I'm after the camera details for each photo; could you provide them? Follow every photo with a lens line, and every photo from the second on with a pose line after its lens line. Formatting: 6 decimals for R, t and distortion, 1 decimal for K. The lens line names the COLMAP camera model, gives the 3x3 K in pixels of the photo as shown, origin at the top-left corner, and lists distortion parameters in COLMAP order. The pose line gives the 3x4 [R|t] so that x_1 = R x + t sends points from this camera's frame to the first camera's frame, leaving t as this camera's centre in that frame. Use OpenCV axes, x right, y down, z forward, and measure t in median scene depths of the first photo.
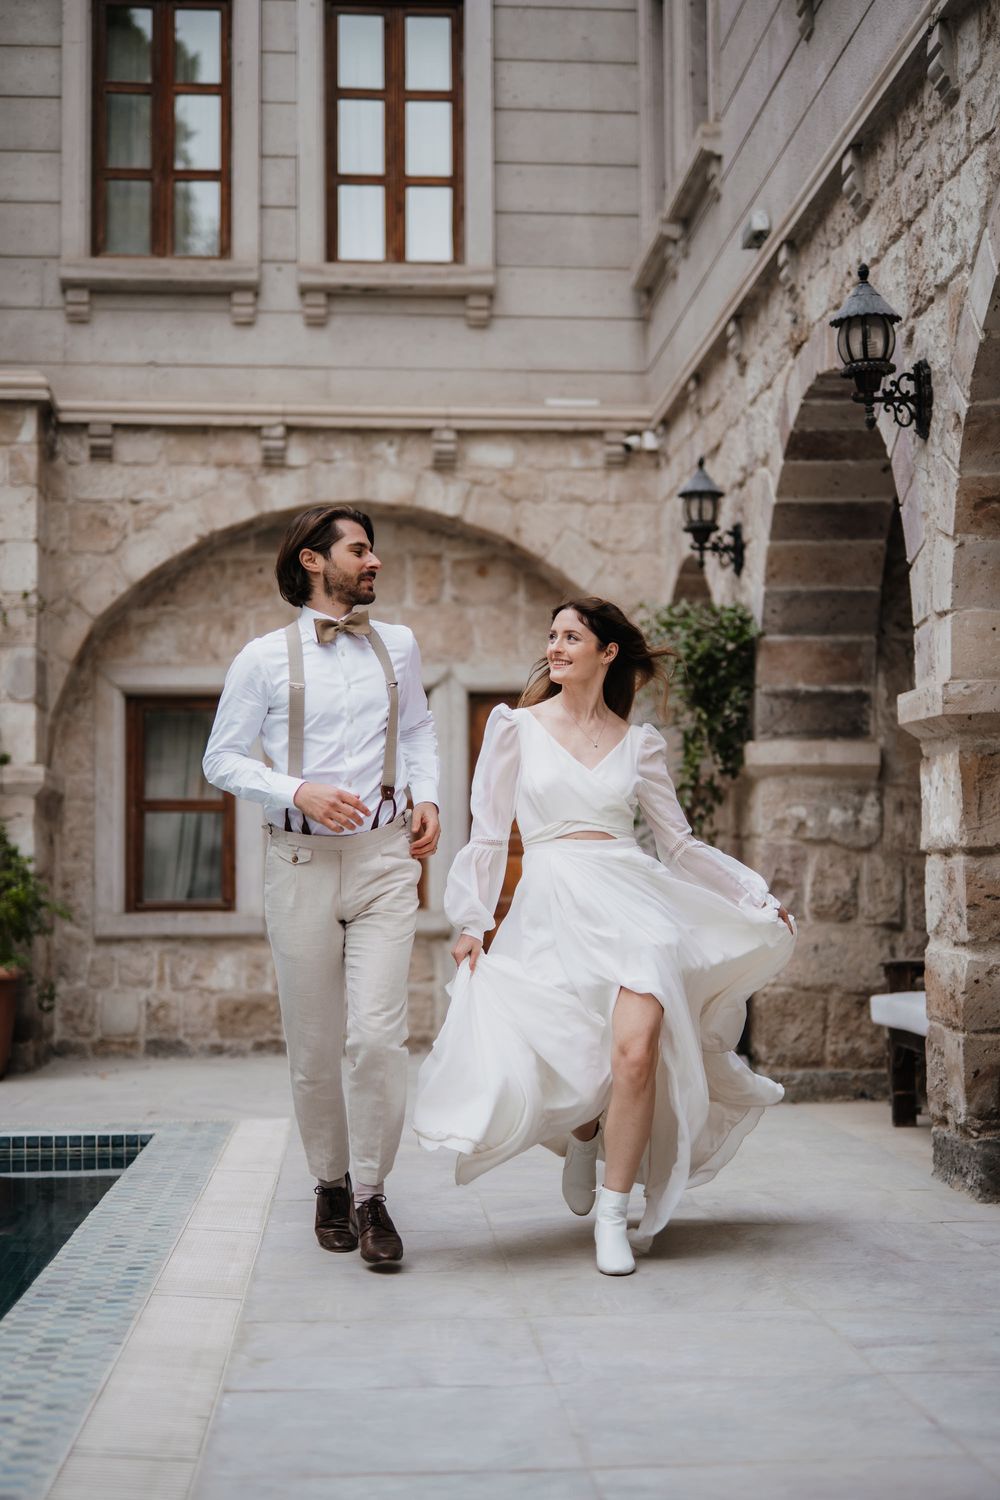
lens RADIAL K [[2142.6, 0, 500.0], [0, 2142.6, 750.0], [0, 0, 1]] dist [-0.000171, -0.014522]
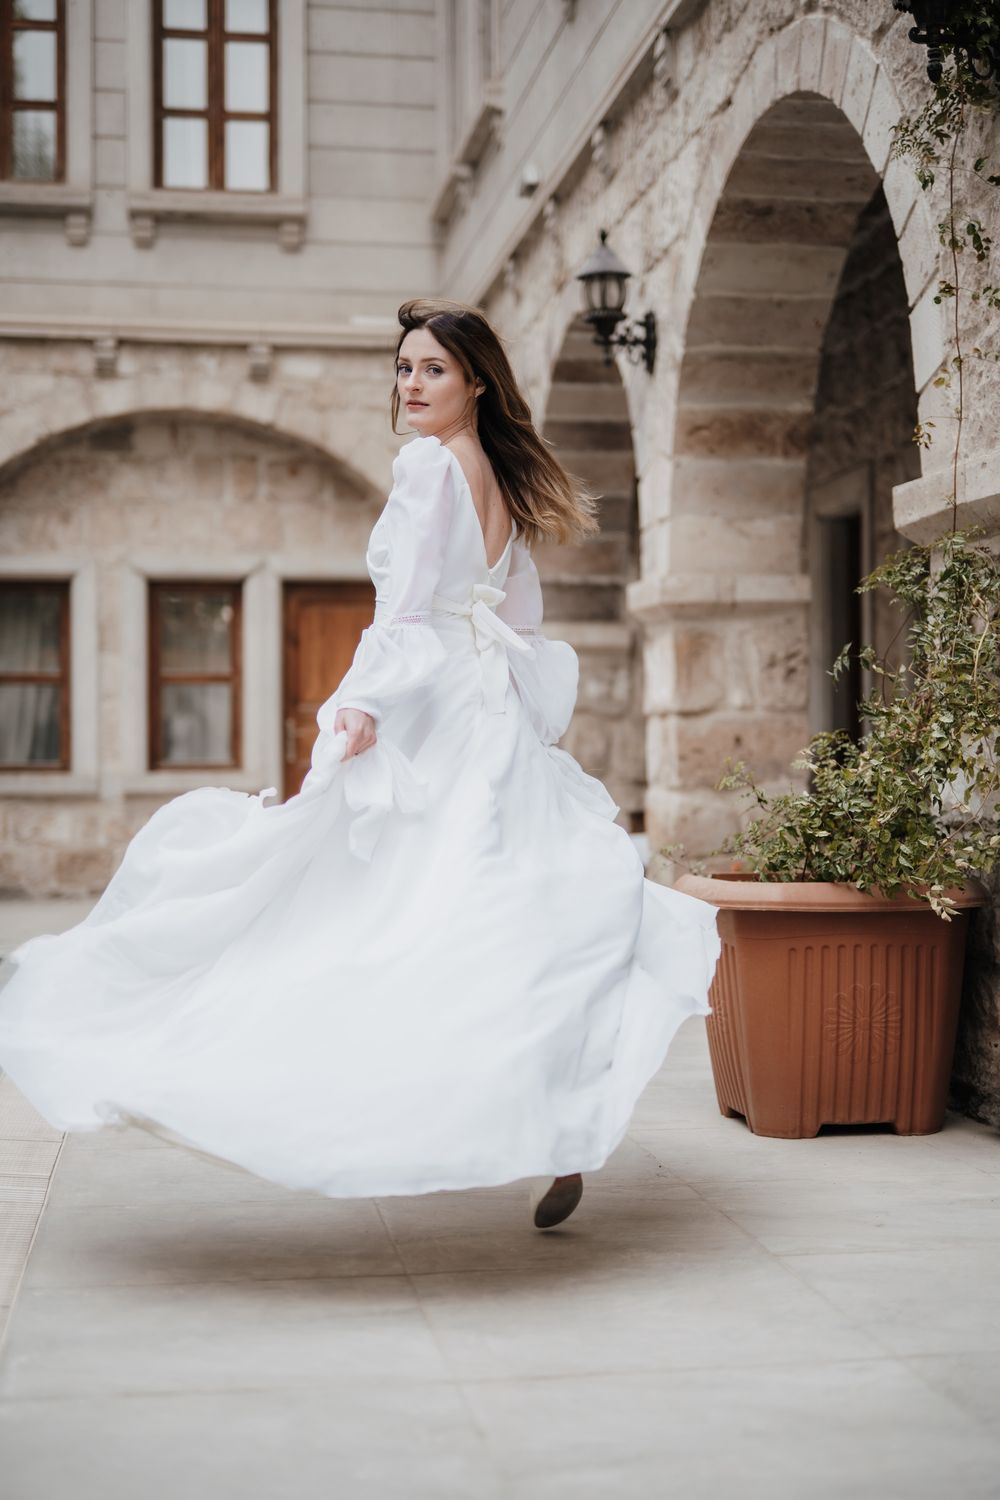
lens RADIAL K [[2063.7, 0, 500.0], [0, 2063.7, 750.0], [0, 0, 1]] dist [-0.008126, 0.000624]
pose [[0.996258, 0.003711, 0.086345, 0.008581], [-0.008480, 0.998454, 0.054931, 0.002448], [-0.086008, -0.055458, 0.994750, -0.119733]]
